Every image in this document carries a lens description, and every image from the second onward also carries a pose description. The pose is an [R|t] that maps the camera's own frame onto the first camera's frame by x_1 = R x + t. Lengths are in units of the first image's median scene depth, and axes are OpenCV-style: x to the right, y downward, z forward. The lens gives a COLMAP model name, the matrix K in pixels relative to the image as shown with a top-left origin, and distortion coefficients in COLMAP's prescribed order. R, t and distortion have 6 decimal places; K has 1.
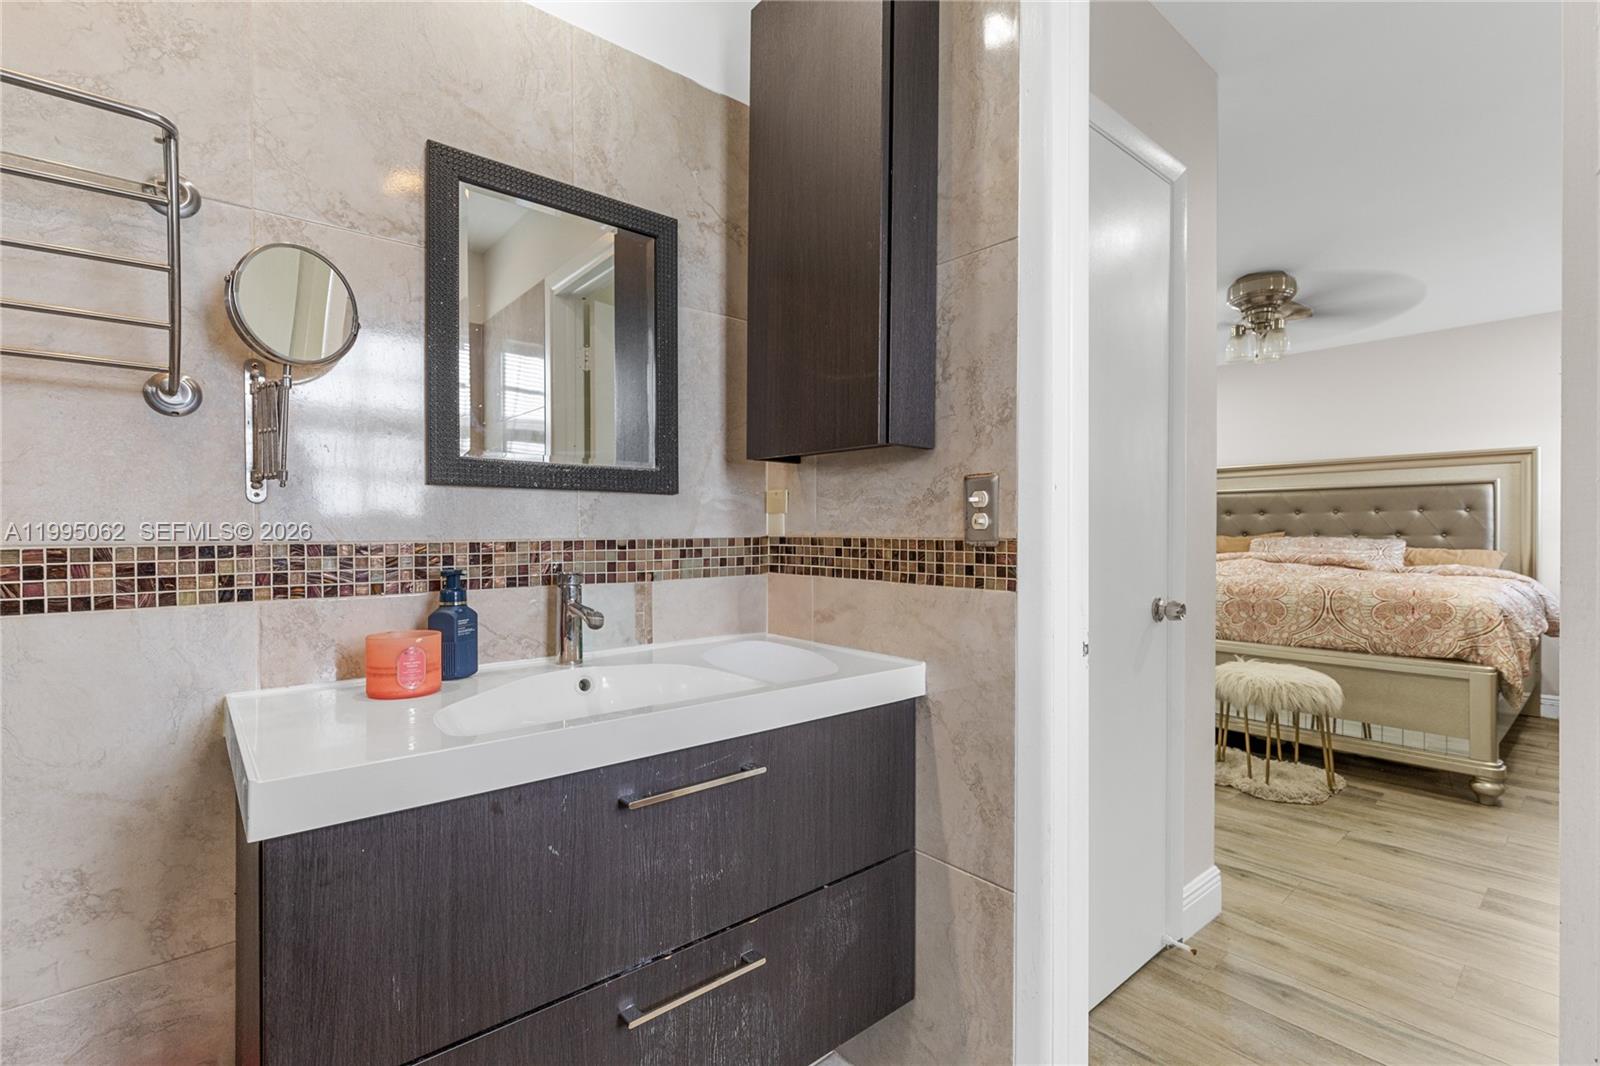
lens RADIAL K [[716.9, 0, 805.4], [0, 716.9, 550.8], [0, 0, 1]] dist [0.000251, 0.000190]
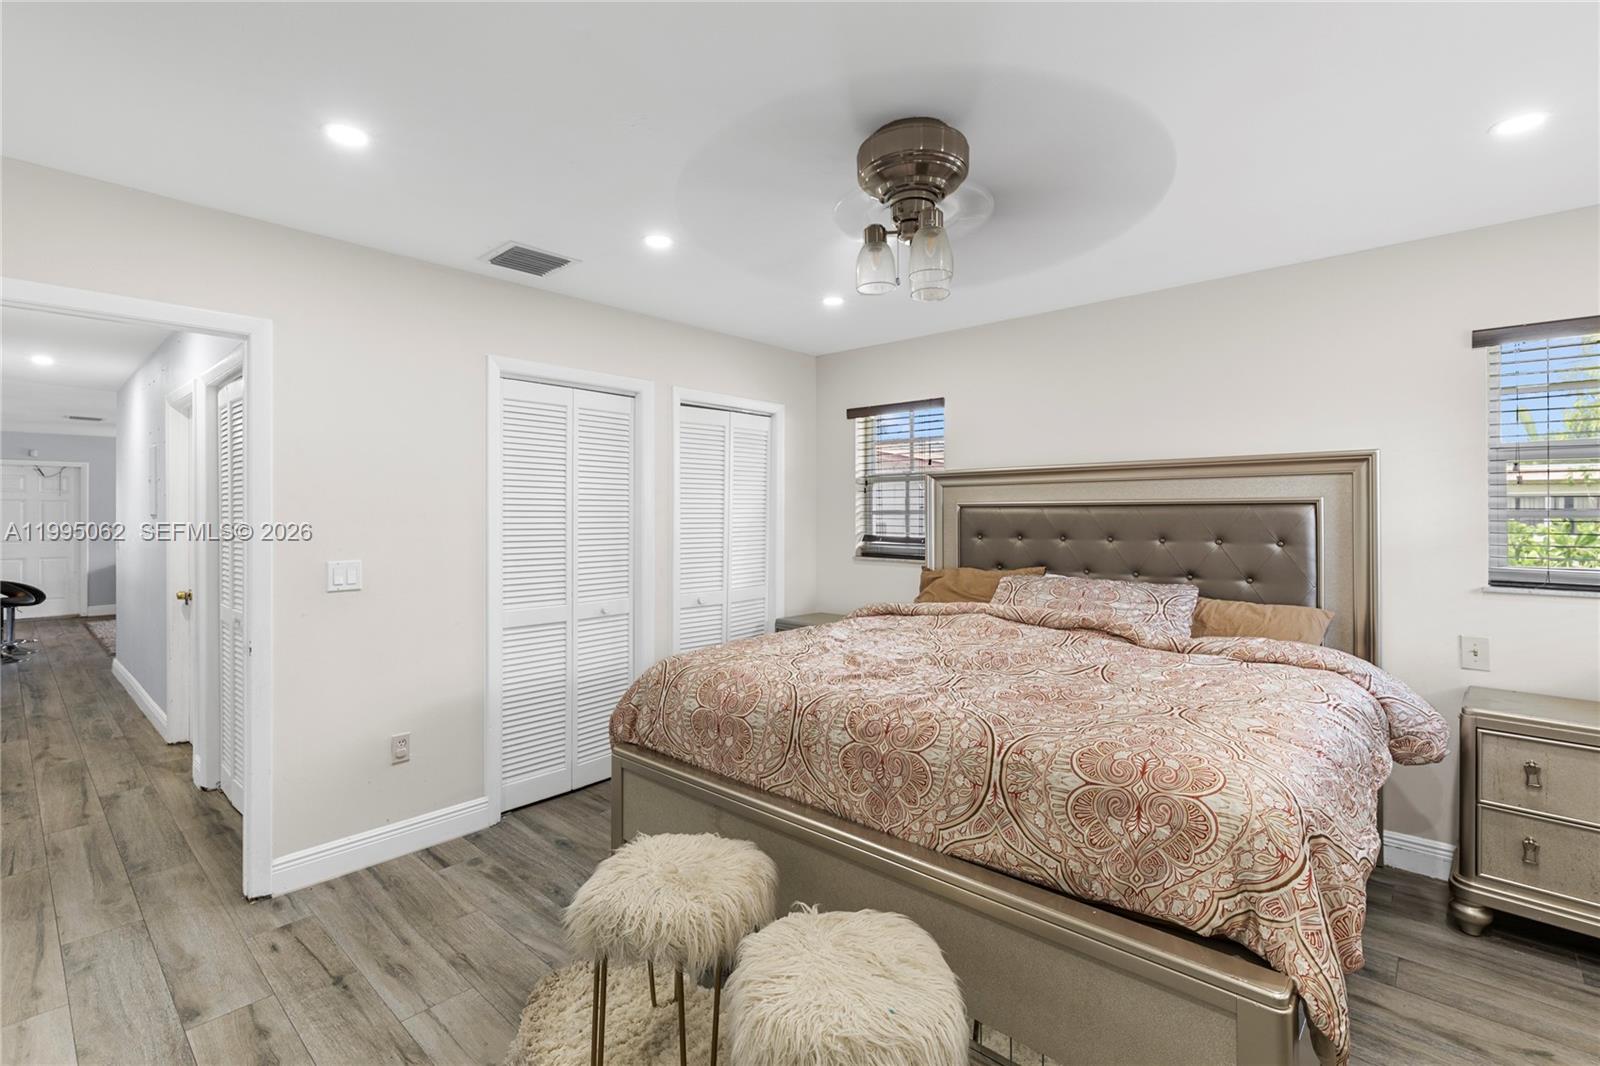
lens RADIAL K [[716.3, 0, 802.1], [0, 716.3, 524.9], [0, 0, 1]] dist [0.003333, -0.000391]
pose [[0.992780, -0.004492, 0.119863, 0.430924], [0.005266, 0.999967, -0.006144, -0.076684], [-0.119831, 0.006731, 0.992771, 0.420940]]
